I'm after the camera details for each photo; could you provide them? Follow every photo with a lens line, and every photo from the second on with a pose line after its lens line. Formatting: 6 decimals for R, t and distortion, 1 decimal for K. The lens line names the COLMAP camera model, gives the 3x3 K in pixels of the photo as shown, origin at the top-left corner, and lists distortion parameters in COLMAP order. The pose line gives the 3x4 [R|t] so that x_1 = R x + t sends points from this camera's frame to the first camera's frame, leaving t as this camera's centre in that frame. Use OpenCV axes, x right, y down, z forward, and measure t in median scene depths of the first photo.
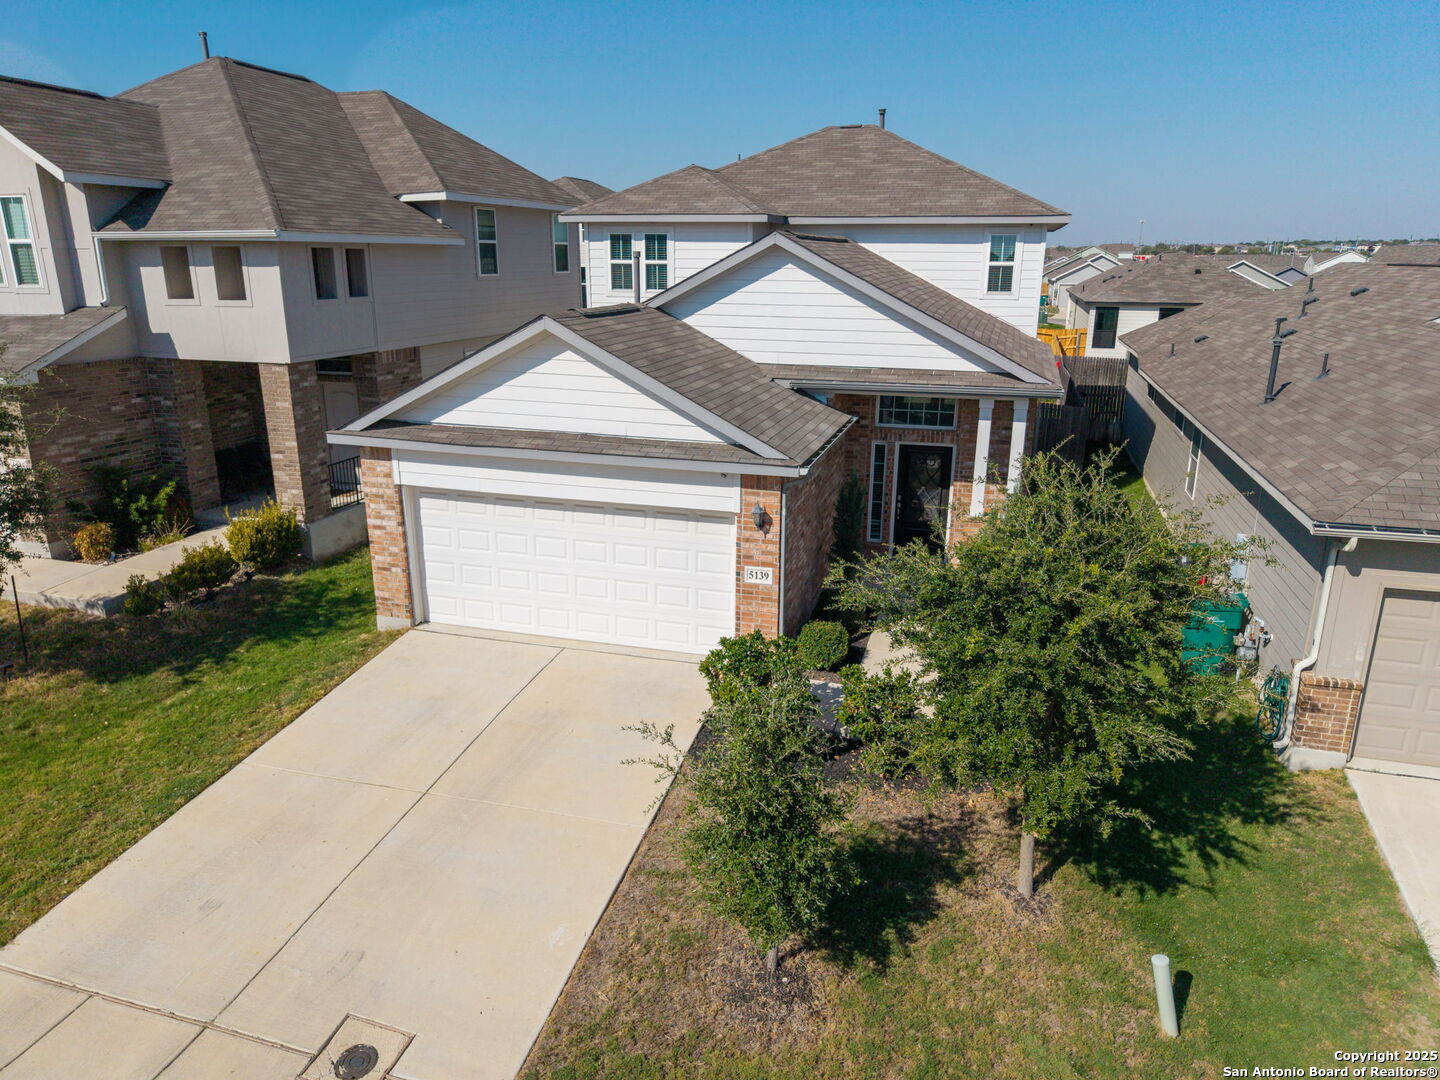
lens RADIAL K [[968.3, 0, 720.0], [0, 968.3, 540.0], [0, 0, 1]] dist [0.003529, -0.002331]
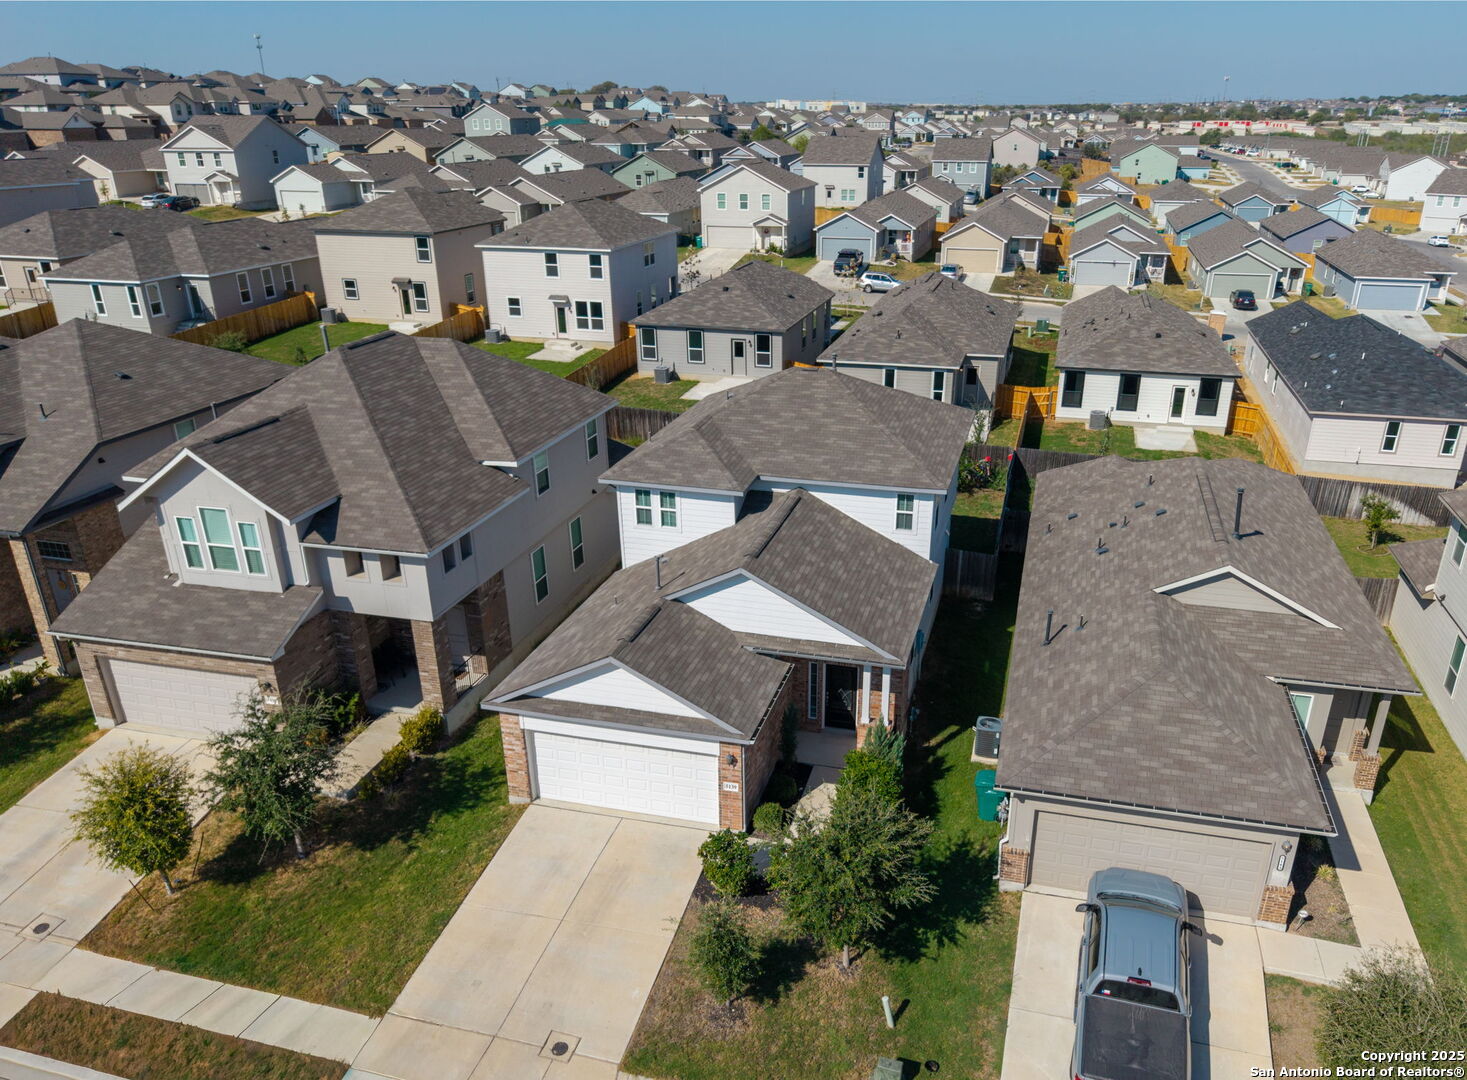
lens RADIAL K [[1091.4, 0, 787.4], [0, 1091.4, 617.2], [0, 0, 1]] dist [0.009777, -0.008208]
pose [[0.999155, -0.017160, 0.037334, 0.070631], [0.011454, 0.988921, 0.148000, -0.548023], [-0.039460, -0.147447, 0.988282, -0.927077]]
